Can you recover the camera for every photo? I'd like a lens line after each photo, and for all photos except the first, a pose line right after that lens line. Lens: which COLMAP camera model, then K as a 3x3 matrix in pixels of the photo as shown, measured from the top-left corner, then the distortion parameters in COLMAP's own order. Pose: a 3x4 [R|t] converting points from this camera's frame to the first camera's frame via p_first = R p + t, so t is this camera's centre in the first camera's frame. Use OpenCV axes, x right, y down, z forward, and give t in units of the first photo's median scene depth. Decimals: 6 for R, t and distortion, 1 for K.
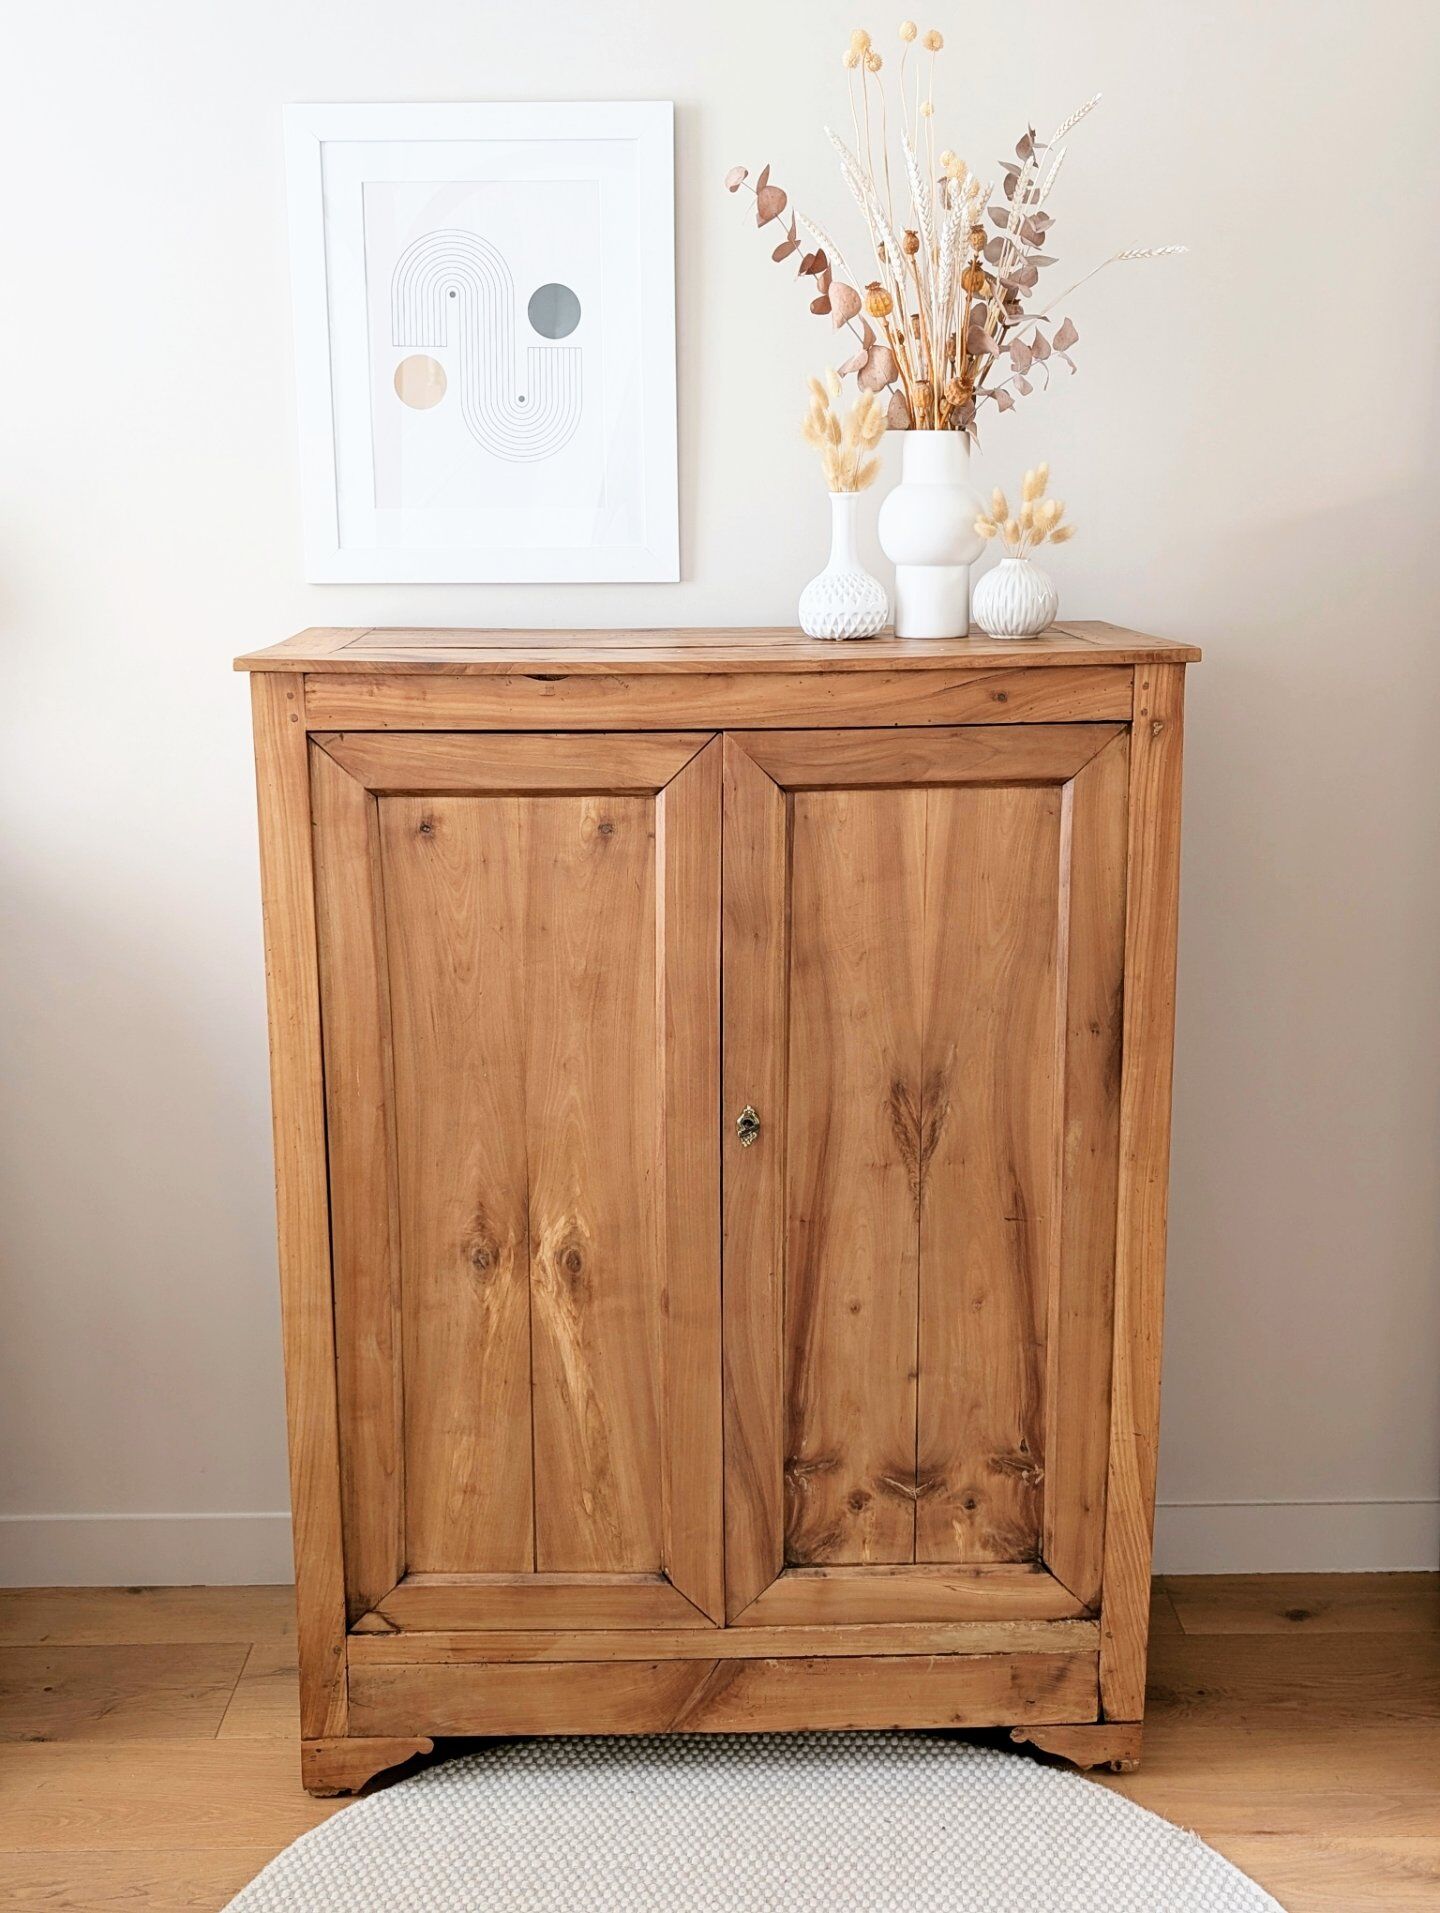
lens RADIAL K [[2122.8, 0, 808.5], [0, 2122.8, 910.3], [0, 0, 1]] dist [0.035440, 0.000000]
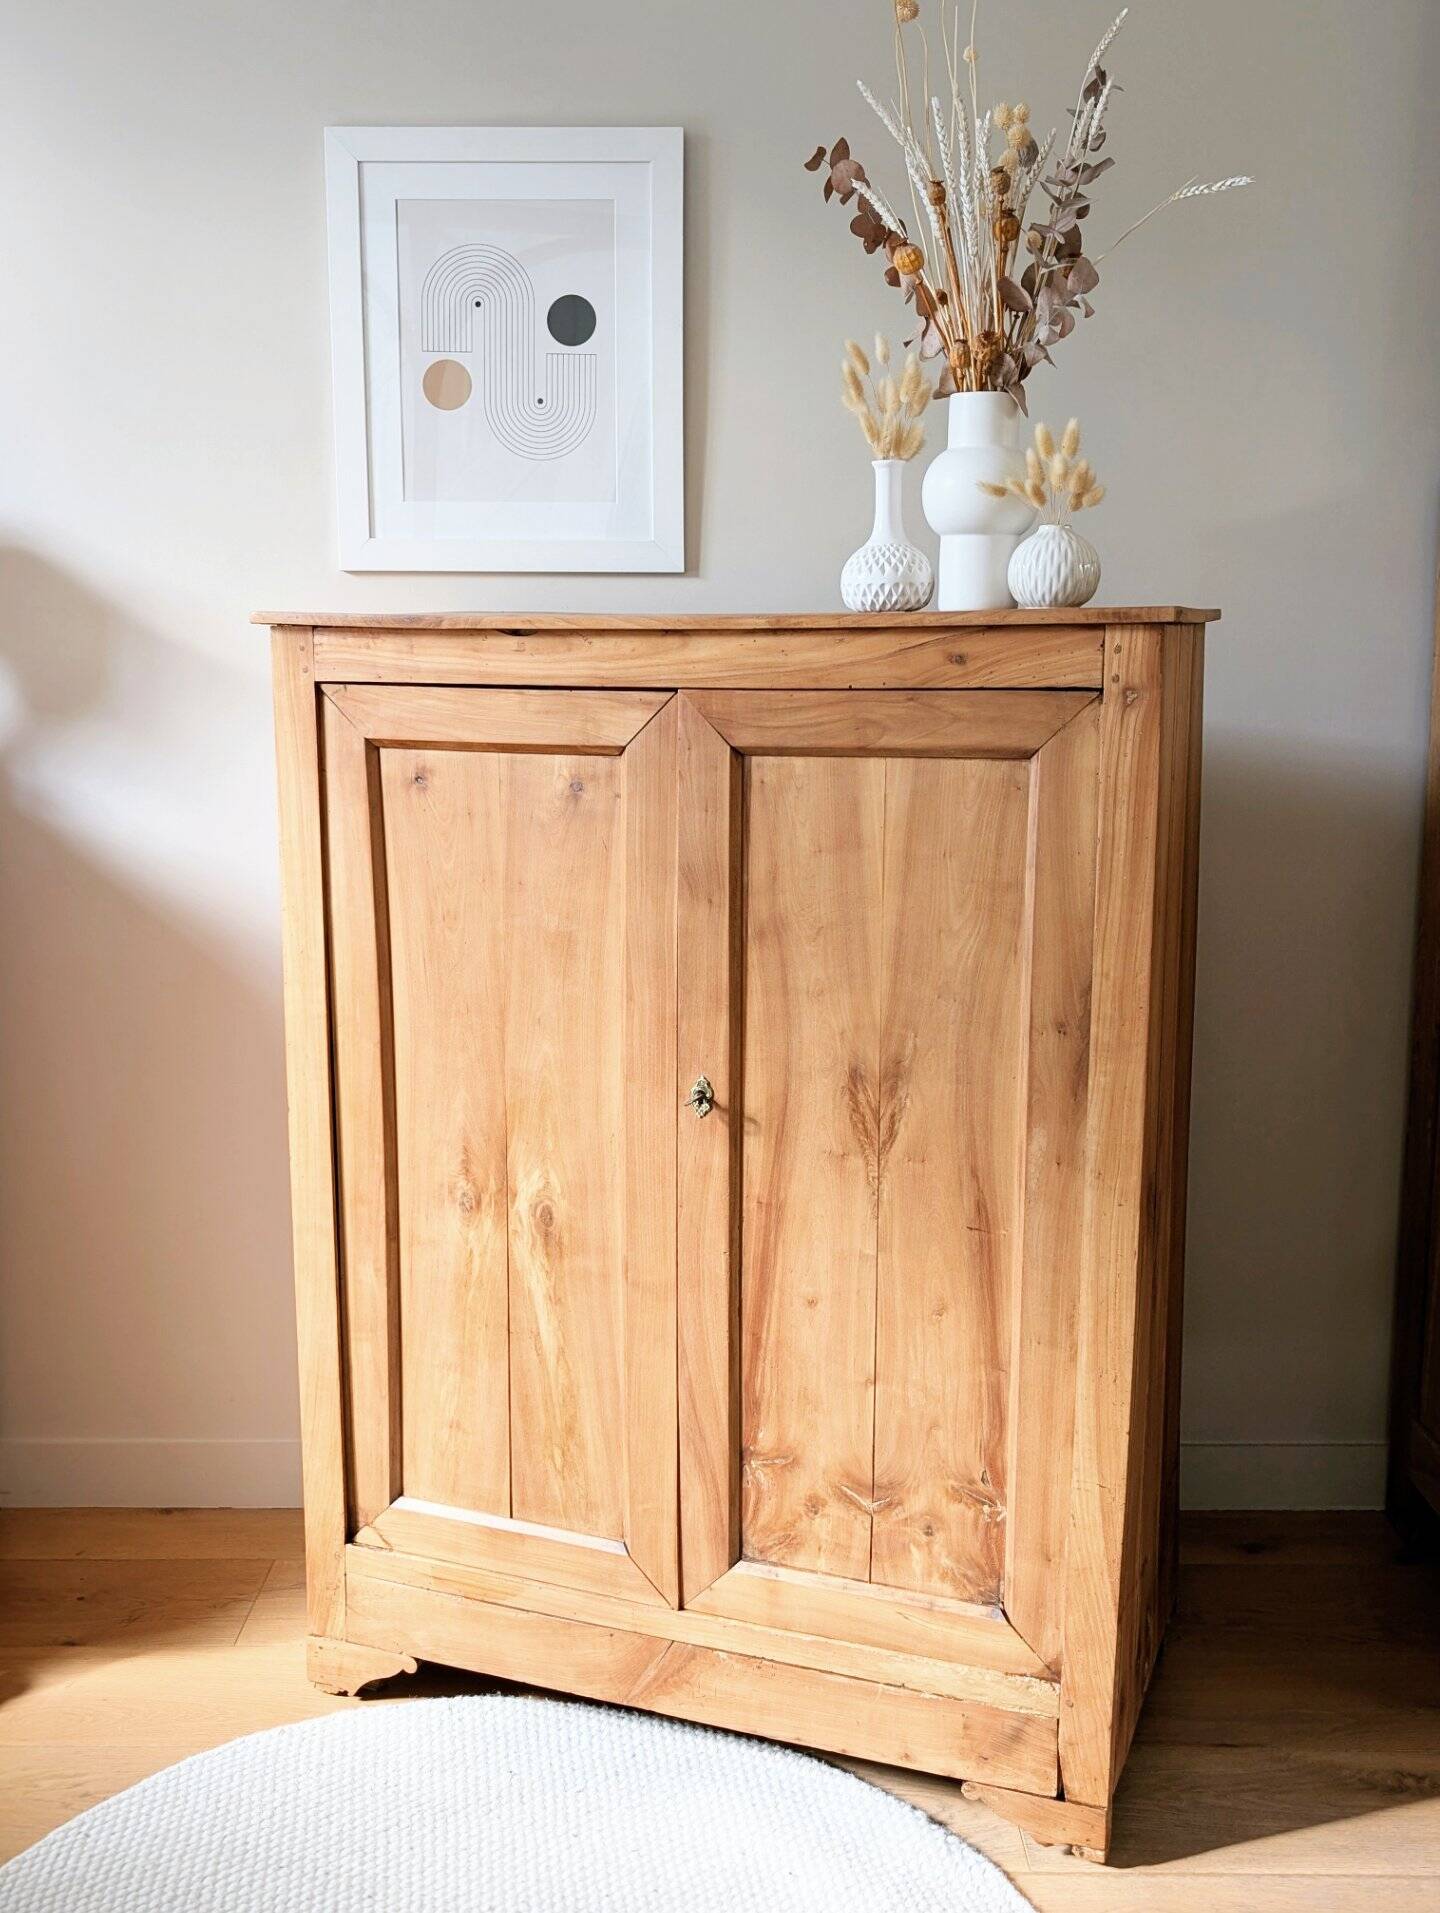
lens RADIAL K [[1853.0, 0, 721.3], [0, 1853.0, 933.9], [0, 0, 1]] dist [0.028855, 0.000000]
pose [[0.926083, 0.065478, -0.371594, 0.288201], [-0.076434, 0.996965, -0.014817, 0.037525], [0.369496, 0.042124, 0.928277, 0.202536]]
